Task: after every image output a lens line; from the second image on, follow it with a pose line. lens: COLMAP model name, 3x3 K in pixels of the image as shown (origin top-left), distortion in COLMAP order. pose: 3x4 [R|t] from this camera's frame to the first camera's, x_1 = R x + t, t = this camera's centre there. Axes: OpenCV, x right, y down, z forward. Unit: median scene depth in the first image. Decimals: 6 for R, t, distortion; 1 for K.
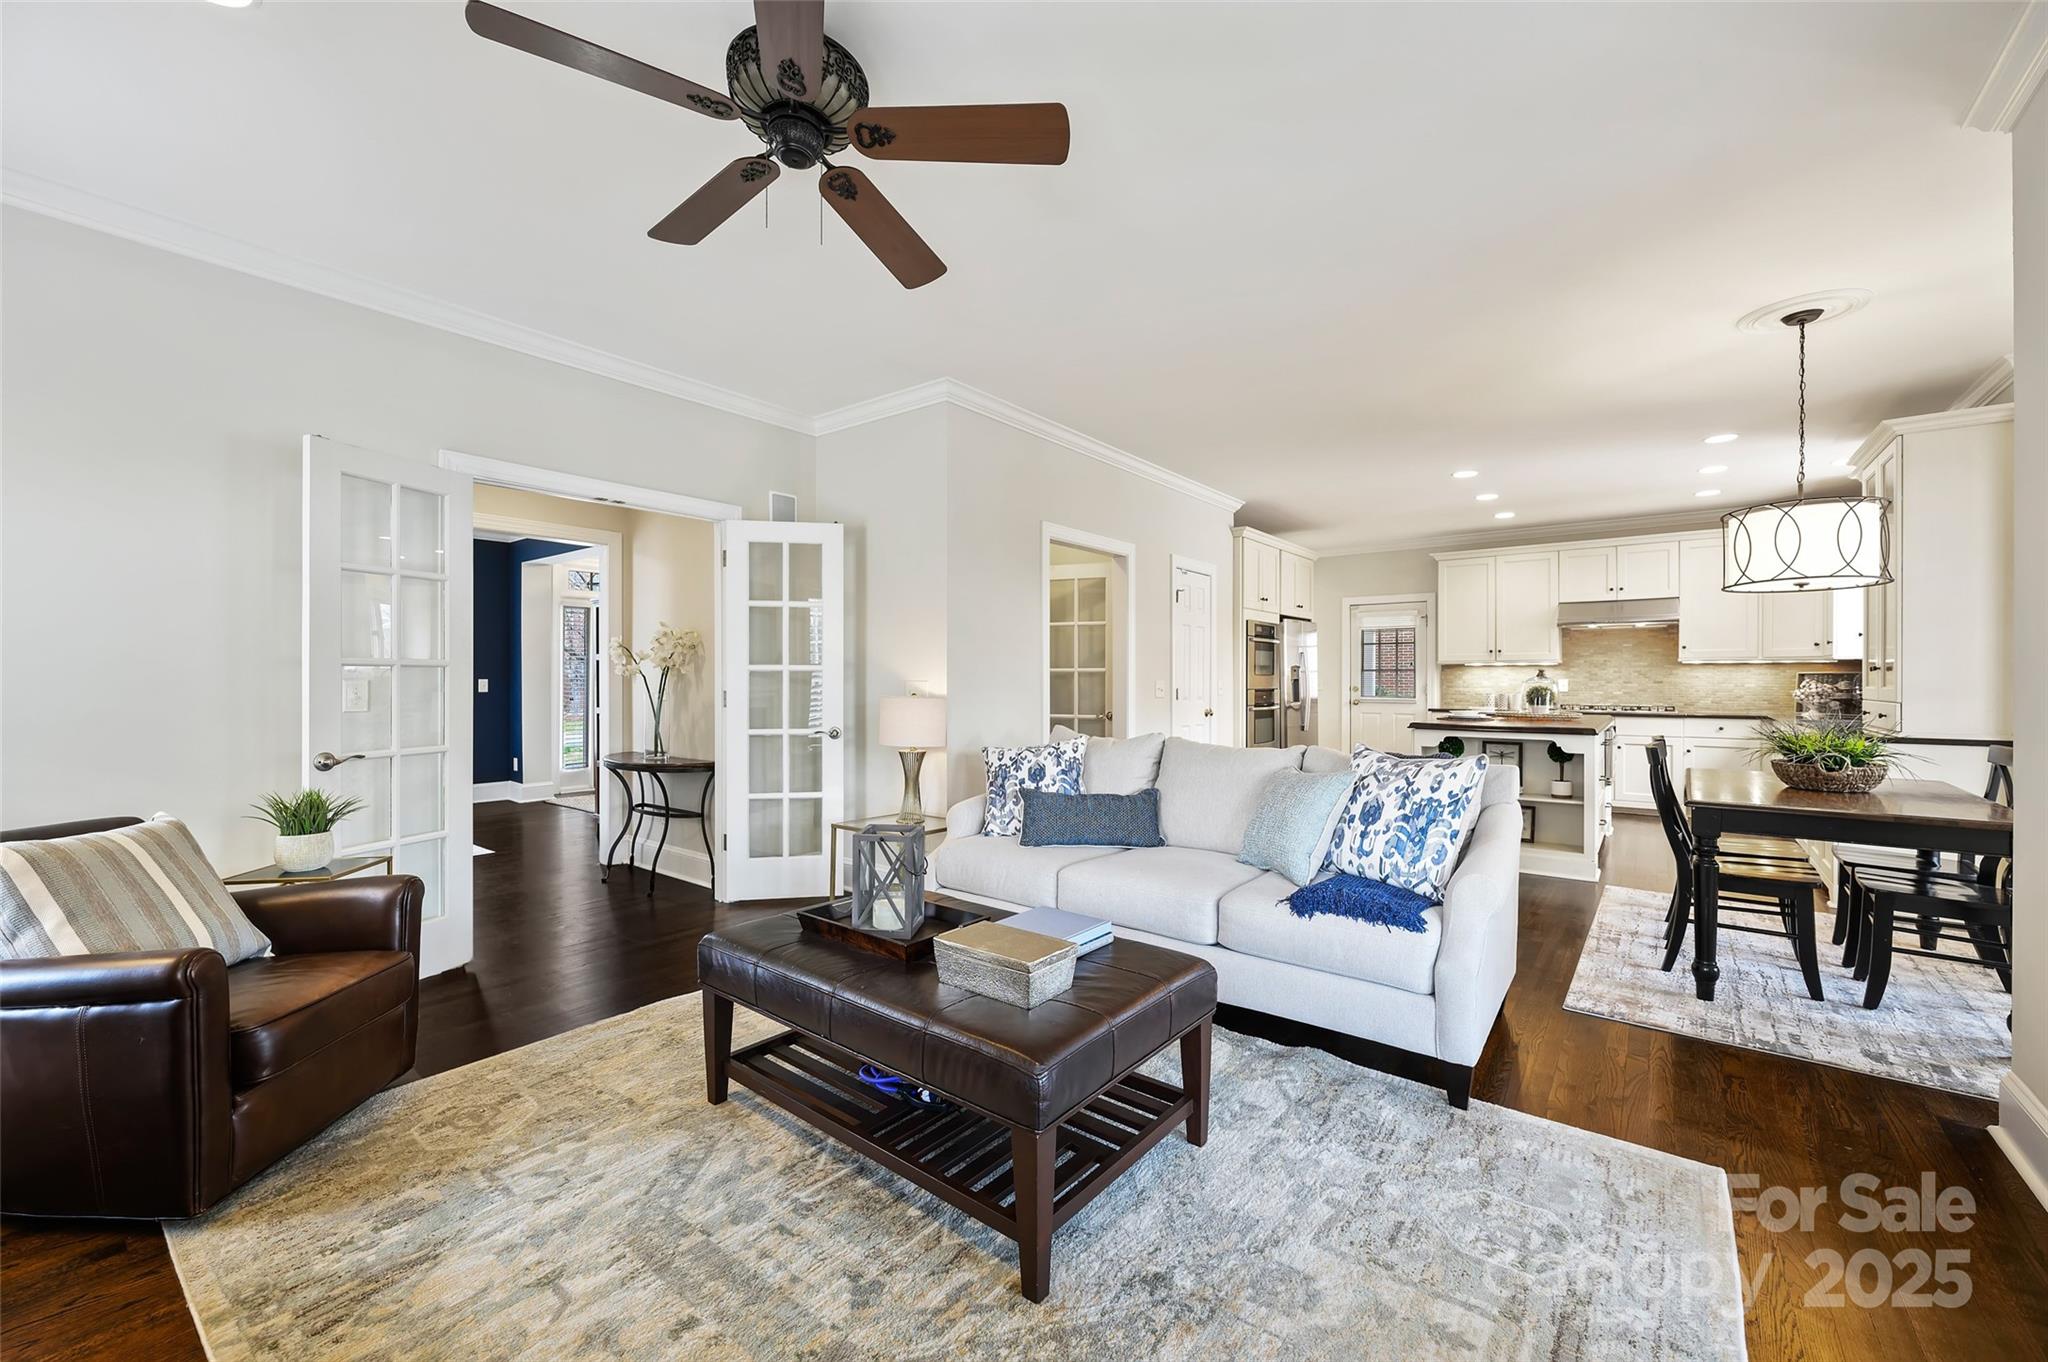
lens RADIAL K [[816.2, 0, 1016.0], [0, 816.2, 676.2], [0, 0, 1]] dist [-0.003486, 0.000356]
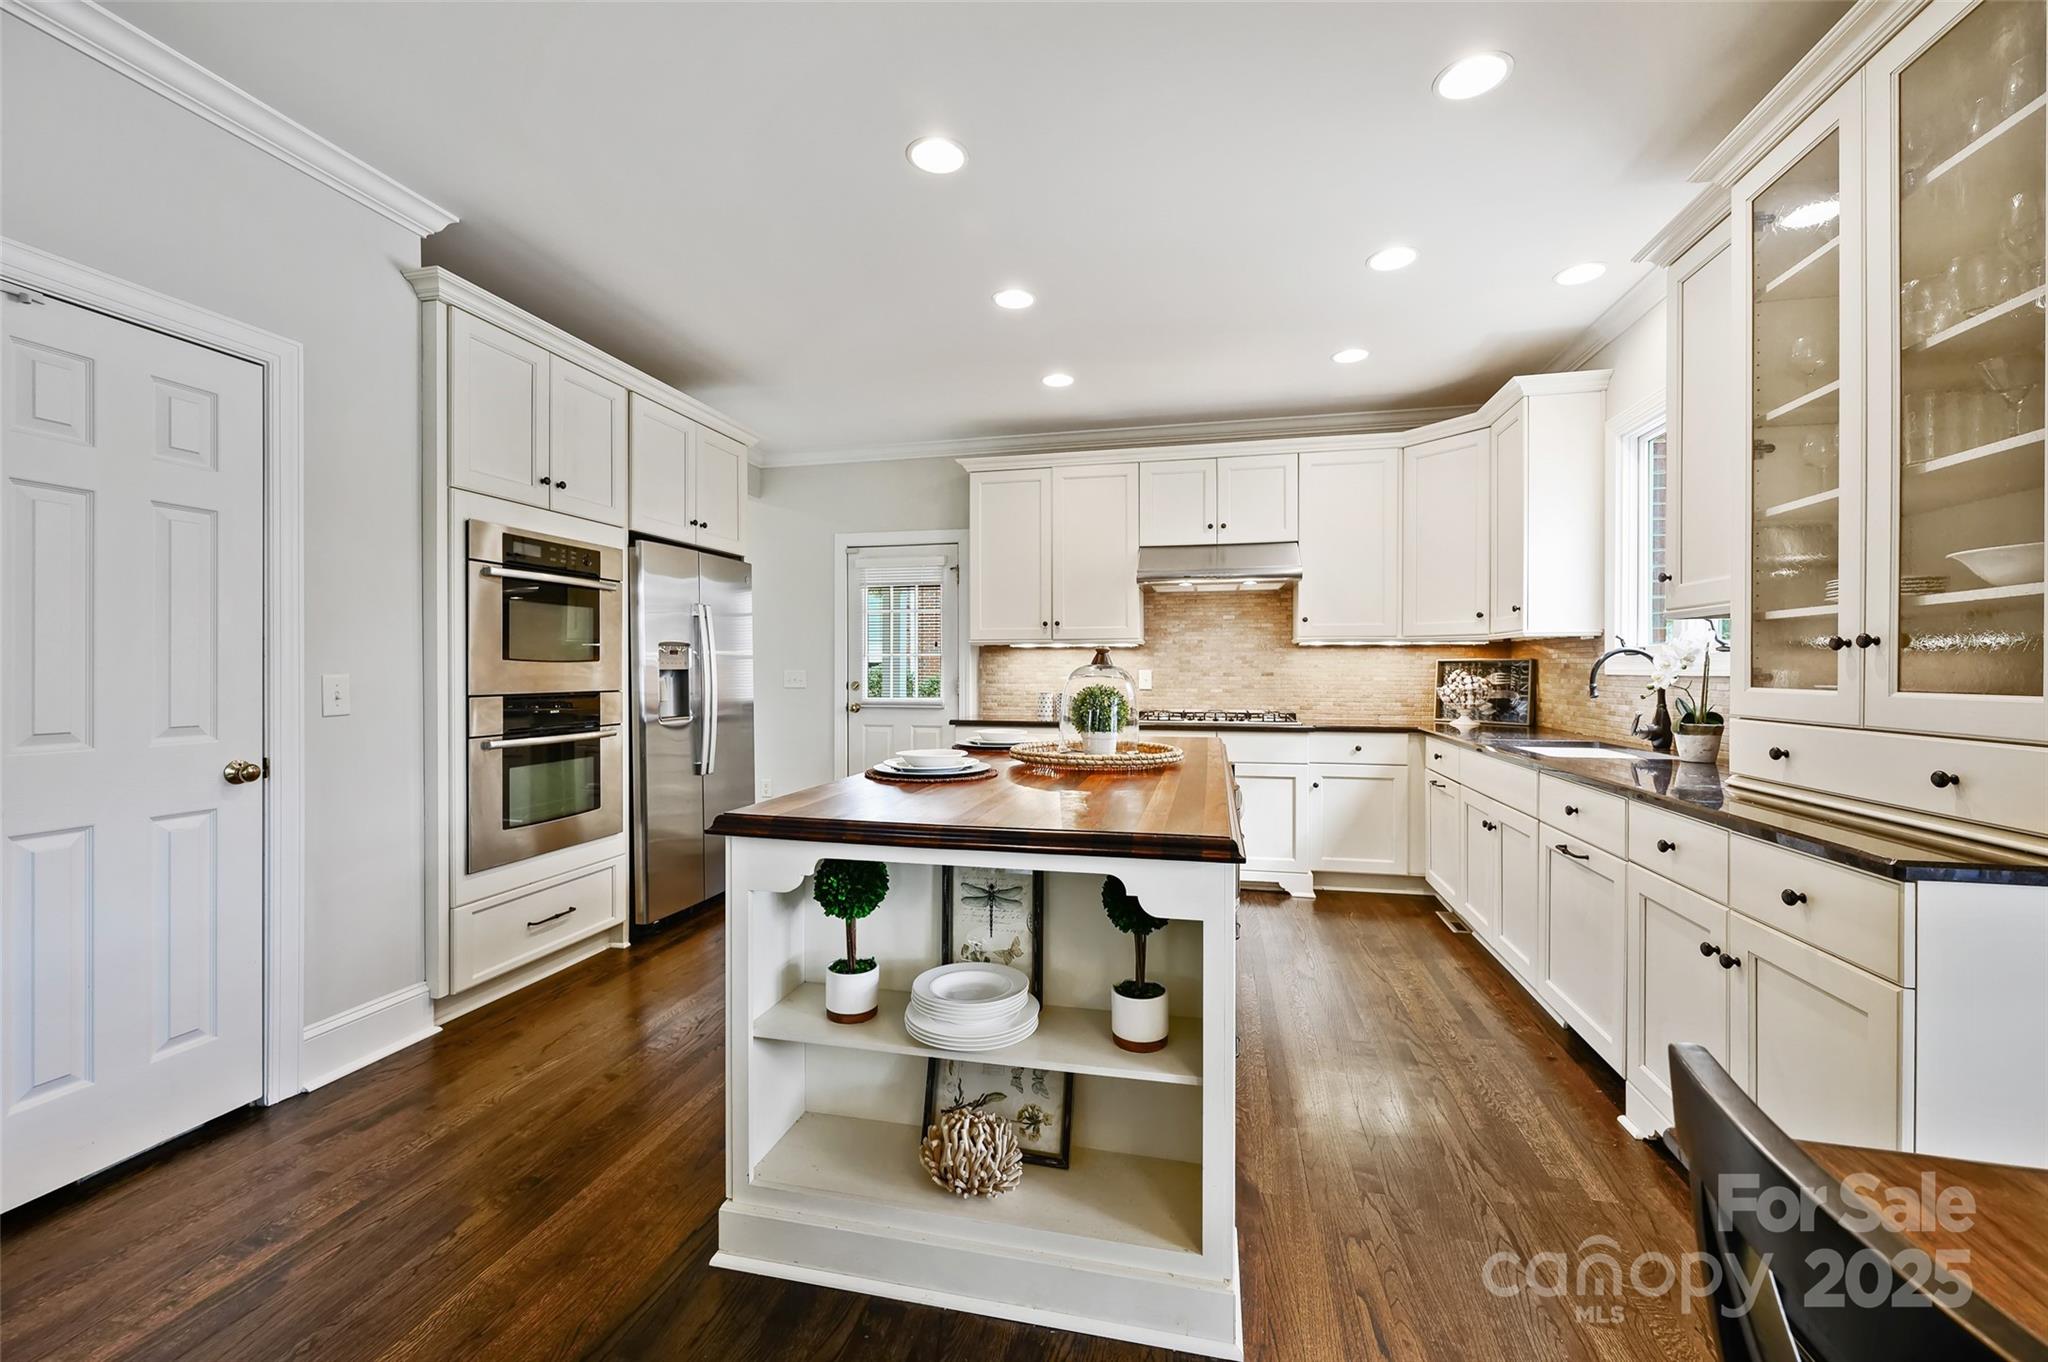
lens RADIAL K [[816.2, 0, 1030.0], [0, 816.2, 672.7], [0, 0, 1]] dist [-0.003486, 0.000356]
pose [[0.900285, -0.002914, 0.435290, 0.339576], [-0.001440, 0.999952, 0.009671, 0.000386], [-0.435298, -0.009333, 0.900238, 0.504429]]
